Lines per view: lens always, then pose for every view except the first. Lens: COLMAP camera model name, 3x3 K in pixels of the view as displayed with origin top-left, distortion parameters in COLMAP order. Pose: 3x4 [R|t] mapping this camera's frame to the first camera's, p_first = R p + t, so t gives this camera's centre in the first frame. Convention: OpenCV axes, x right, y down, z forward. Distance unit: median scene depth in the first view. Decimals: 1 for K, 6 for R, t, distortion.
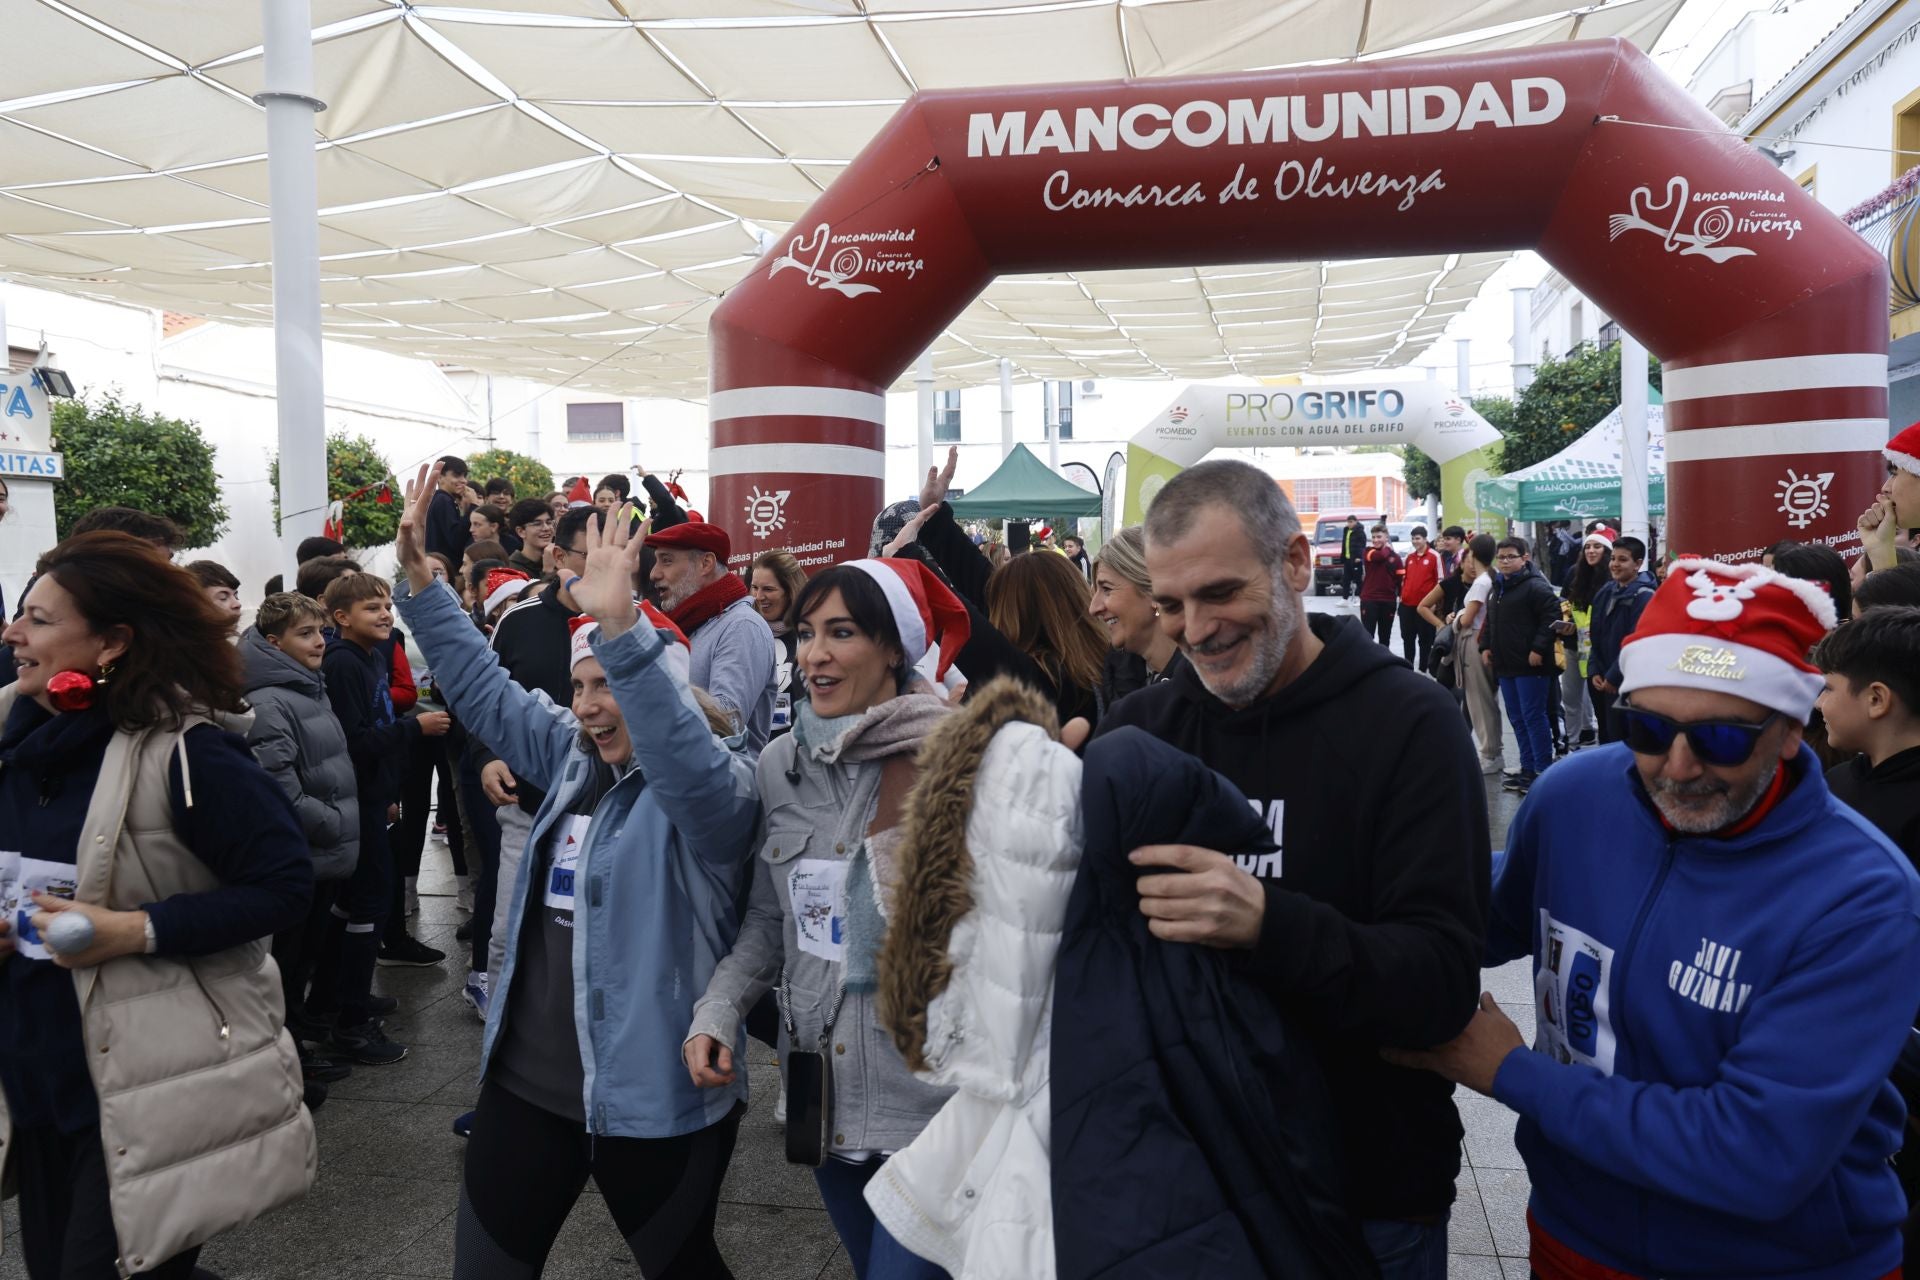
lens RADIAL K [[1549.7, 0, 971.0], [0, 1549.7, 640.8], [0, 0, 1]] dist [-0.052583, 0.080970]
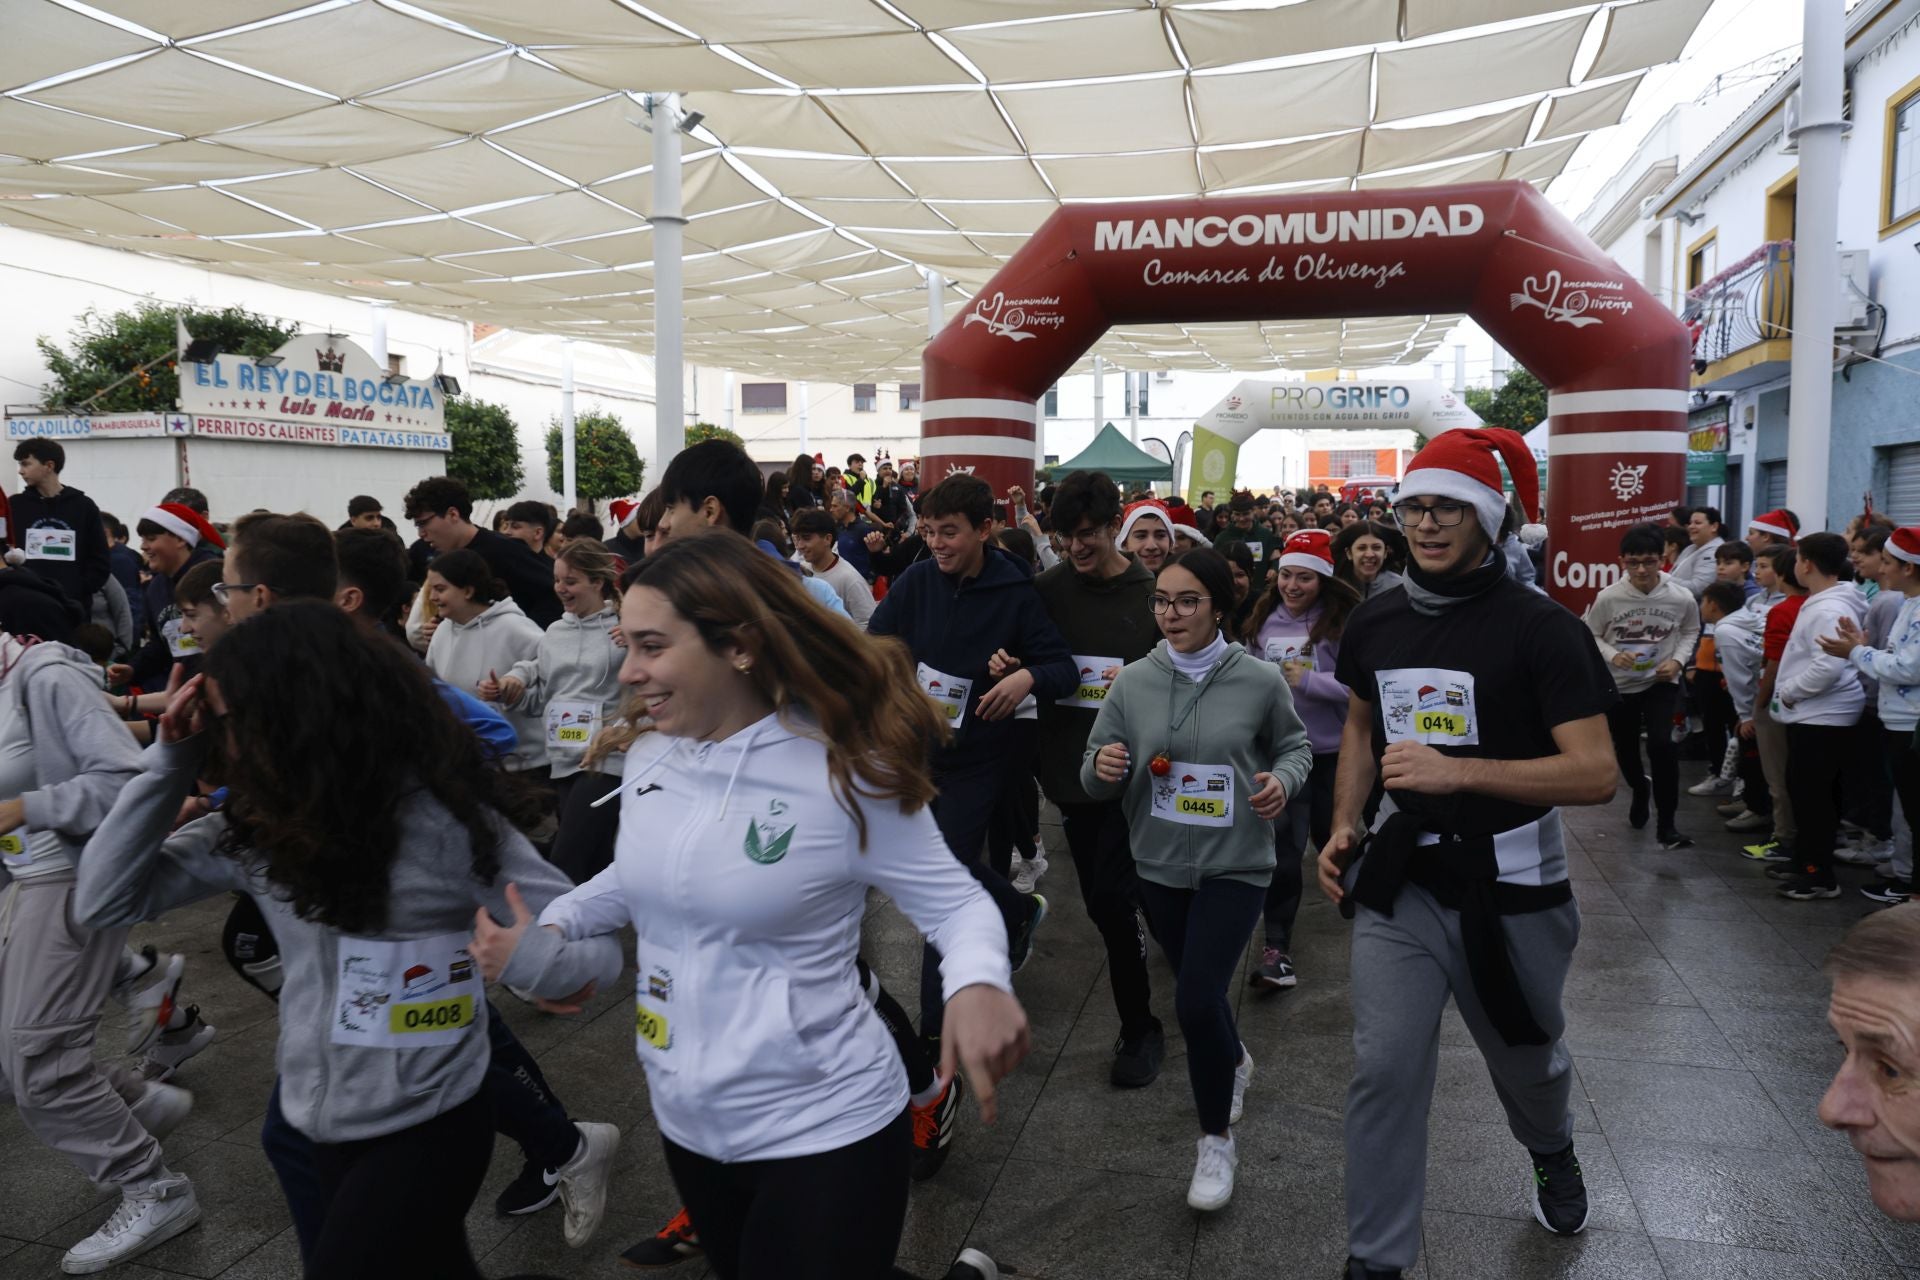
lens RADIAL K [[1326.3, 0, 929.7], [0, 1326.3, 668.6], [0, 0, 1]] dist [-0.093000, 0.042058]
pose [[0.995583, 0.022508, -0.091153, -0.034352], [-0.016589, 0.997736, 0.065170, 0.020139], [0.092413, -0.063370, 0.993702, -0.321574]]
